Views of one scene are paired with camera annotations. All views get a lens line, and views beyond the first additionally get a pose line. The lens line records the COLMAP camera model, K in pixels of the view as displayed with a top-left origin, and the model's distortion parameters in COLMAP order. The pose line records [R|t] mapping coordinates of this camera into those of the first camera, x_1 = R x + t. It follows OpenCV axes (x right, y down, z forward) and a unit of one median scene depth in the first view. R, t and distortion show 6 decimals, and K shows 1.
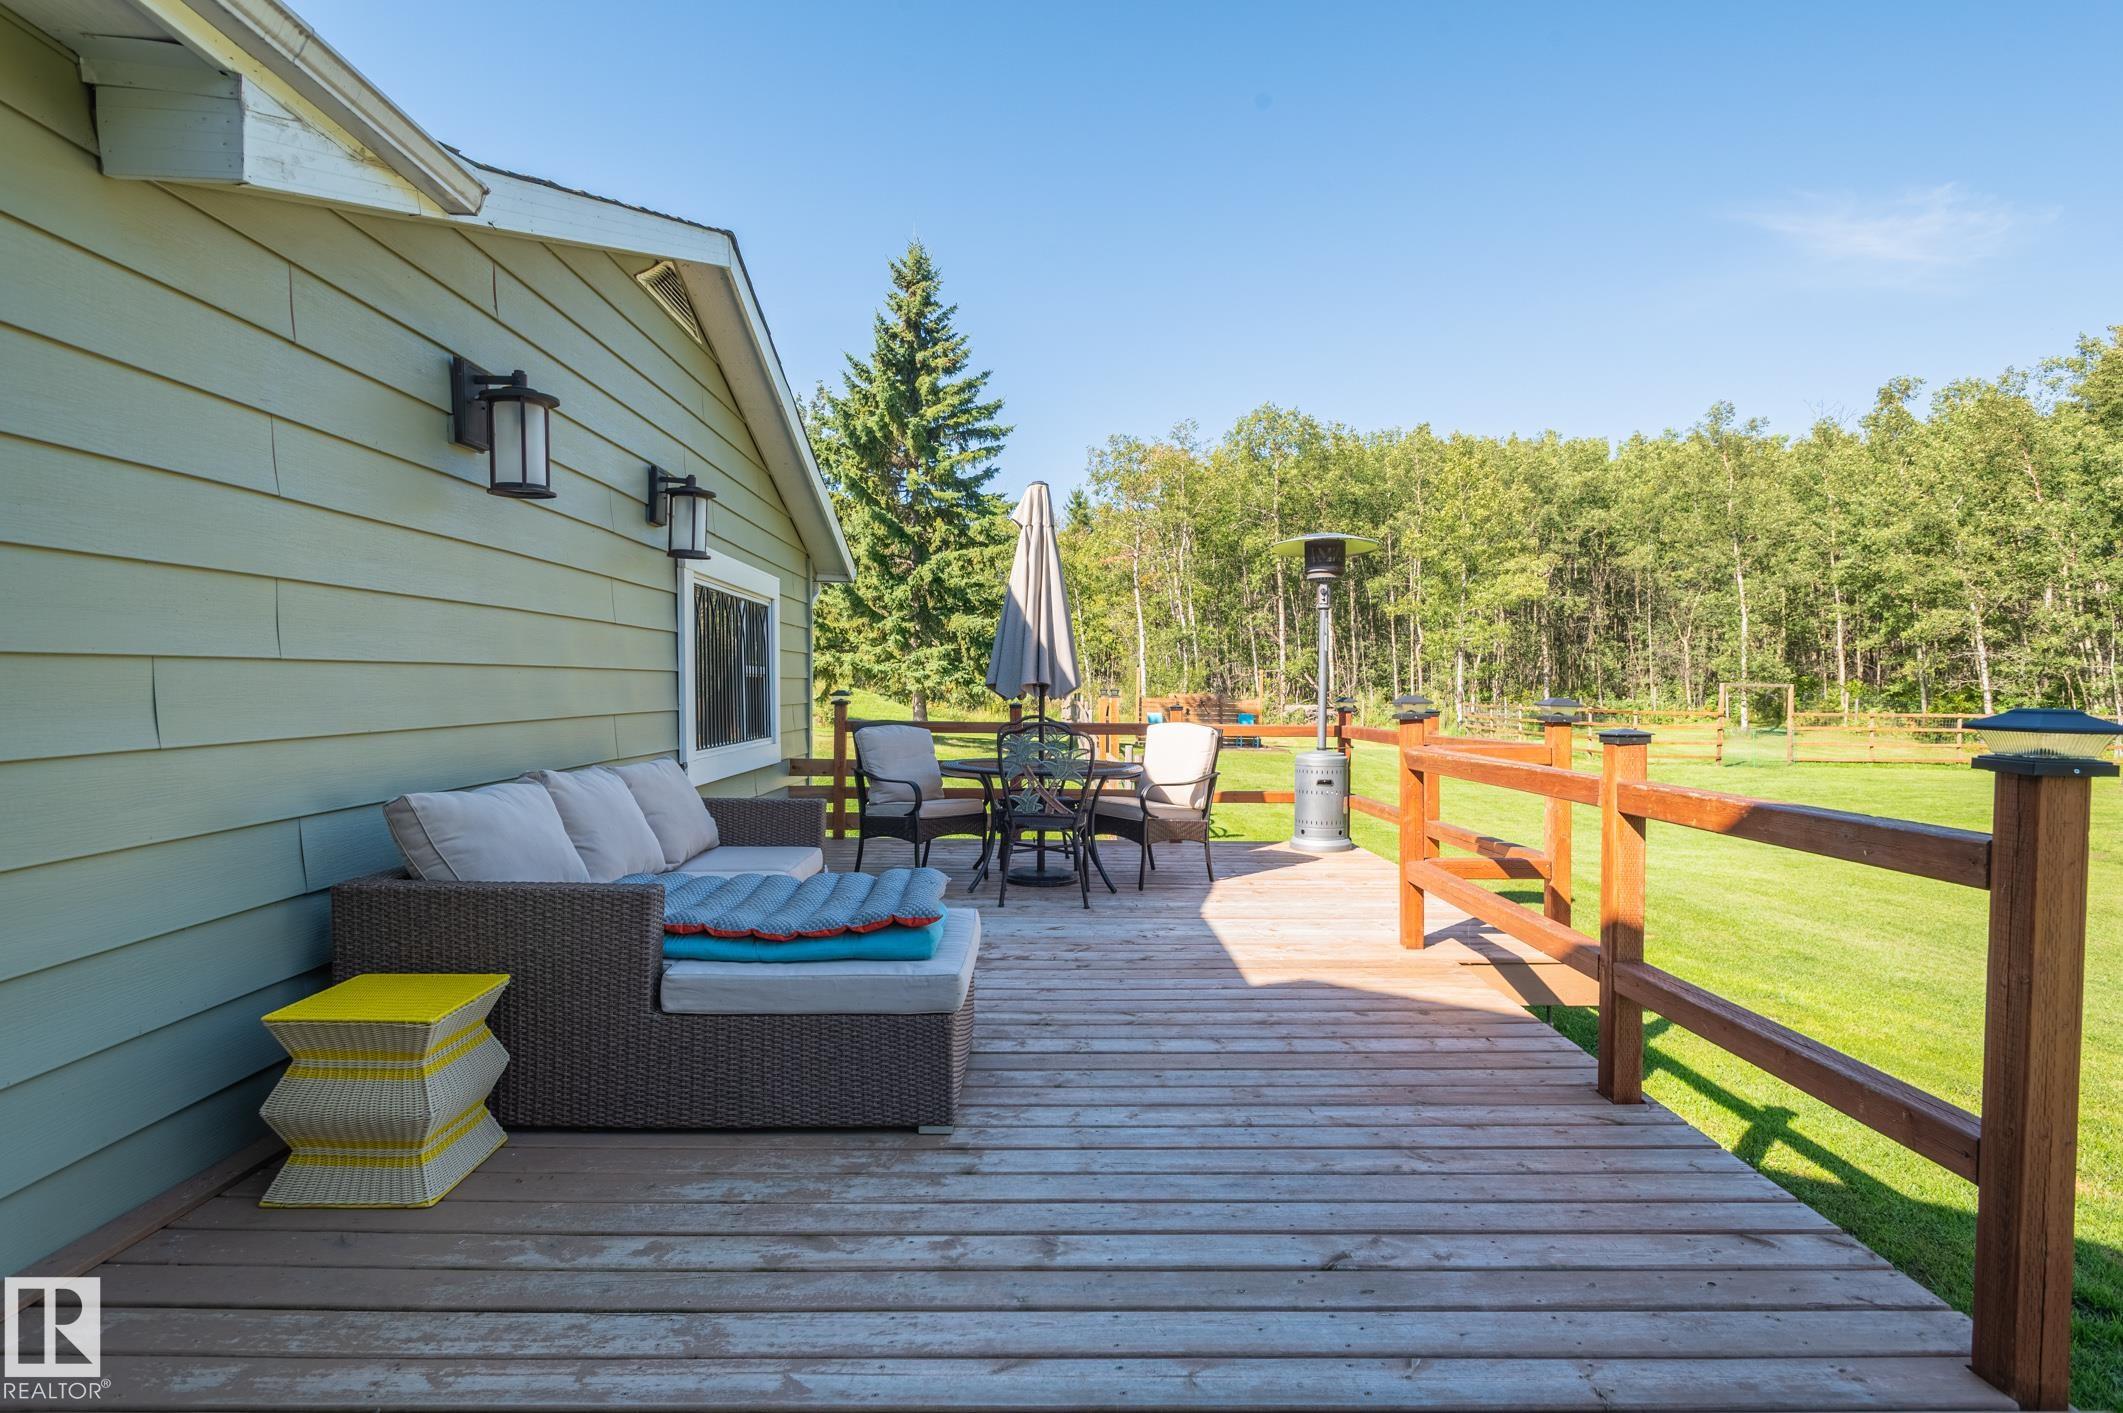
lens RADIAL K [[1097.3, 0, 1047.3], [0, 1097.3, 712.6], [0, 0, 1]] dist [0.010625, -0.004082]
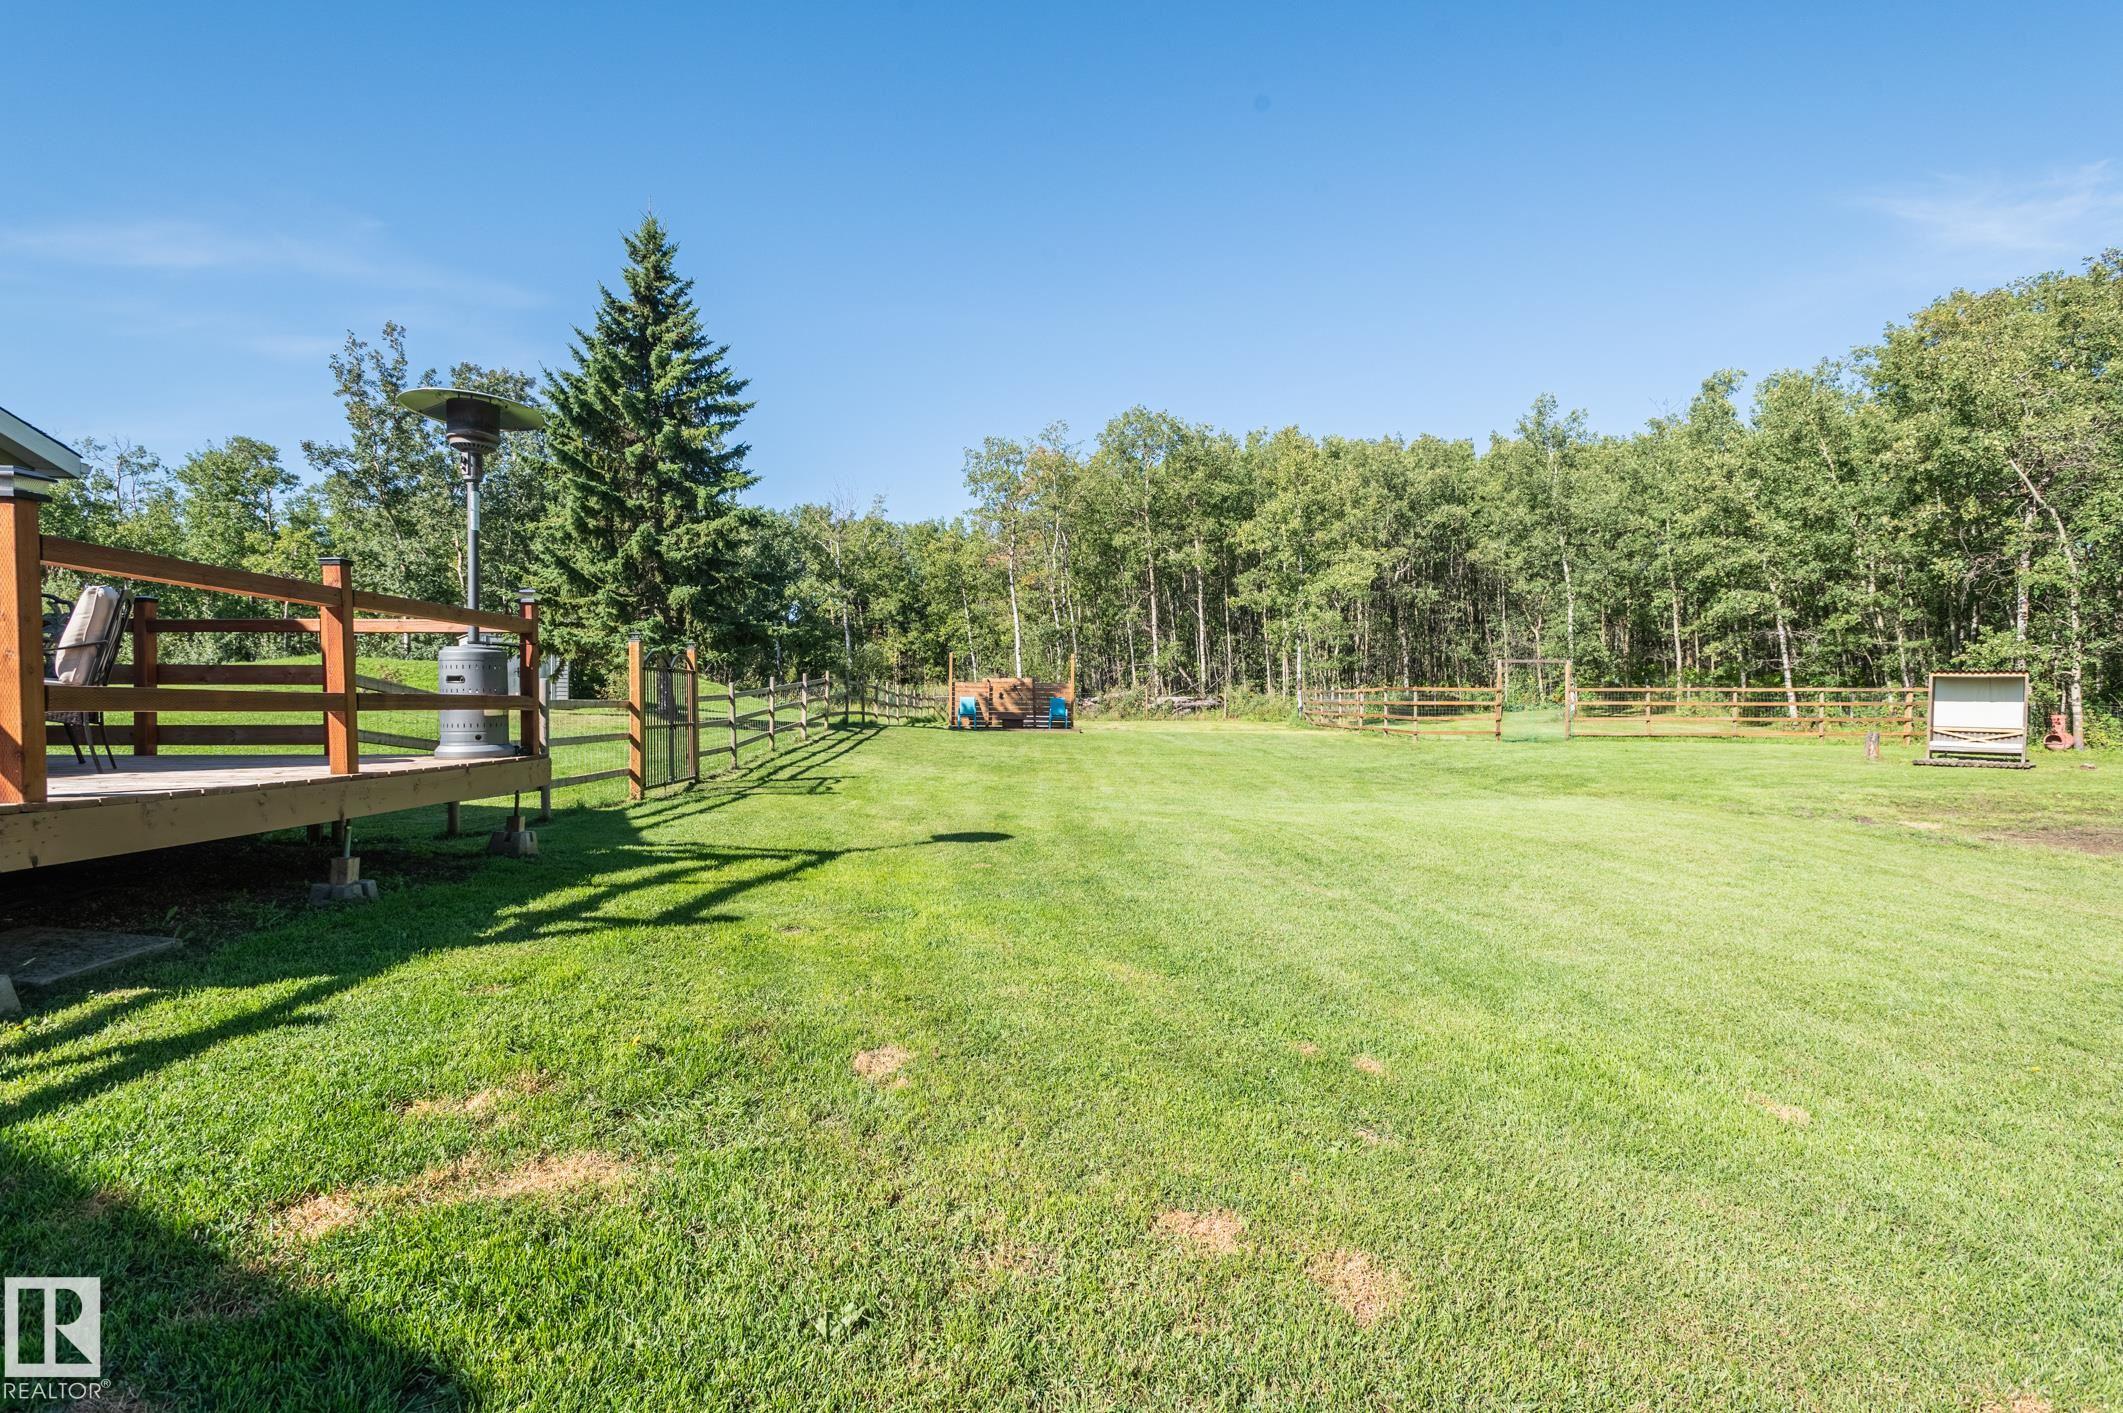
lens RADIAL K [[1035.0, 0, 1057.3], [0, 1035.0, 714.9], [0, 0, 1]] dist [0.020863, -0.001304]
pose [[0.999913, -0.008379, 0.010168, 0.234733], [0.008460, 0.999932, -0.007968, 0.033643], [-0.010100, 0.008053, 0.999917, 0.056495]]
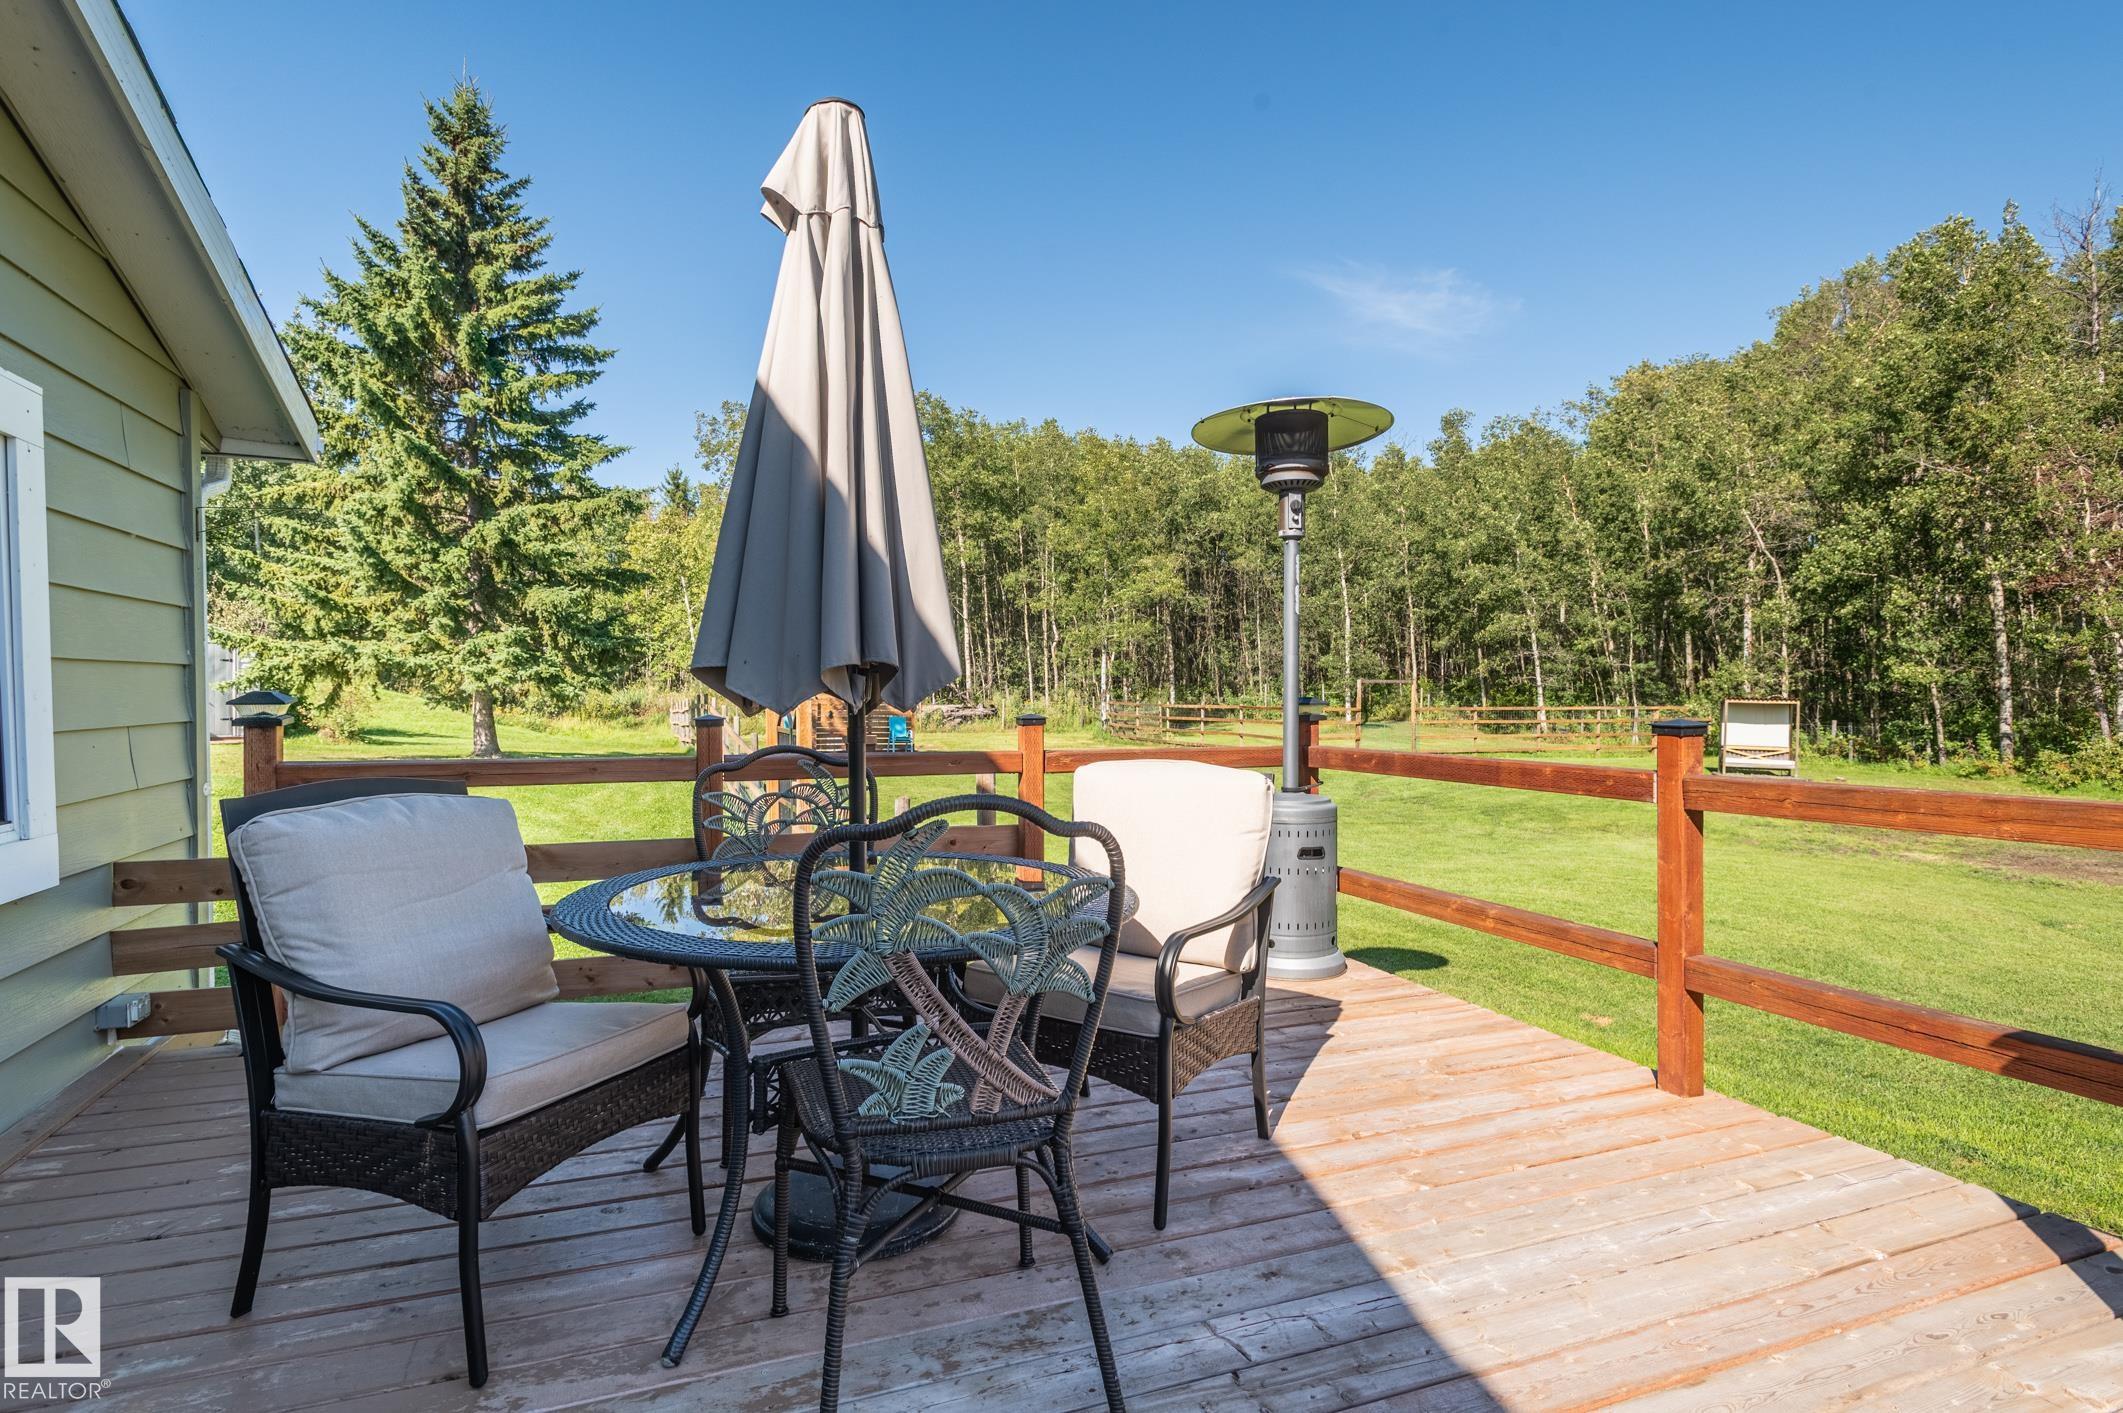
lens RADIAL K [[1097.3, 0, 1051.2], [0, 1097.3, 712.9], [0, 0, 1]] dist [0.010625, -0.004082]
pose [[0.935789, -0.014692, 0.352255, -0.019563], [0.014757, 0.999888, 0.002501, -0.003001], [-0.352252, 0.002858, 0.935901, 0.173807]]
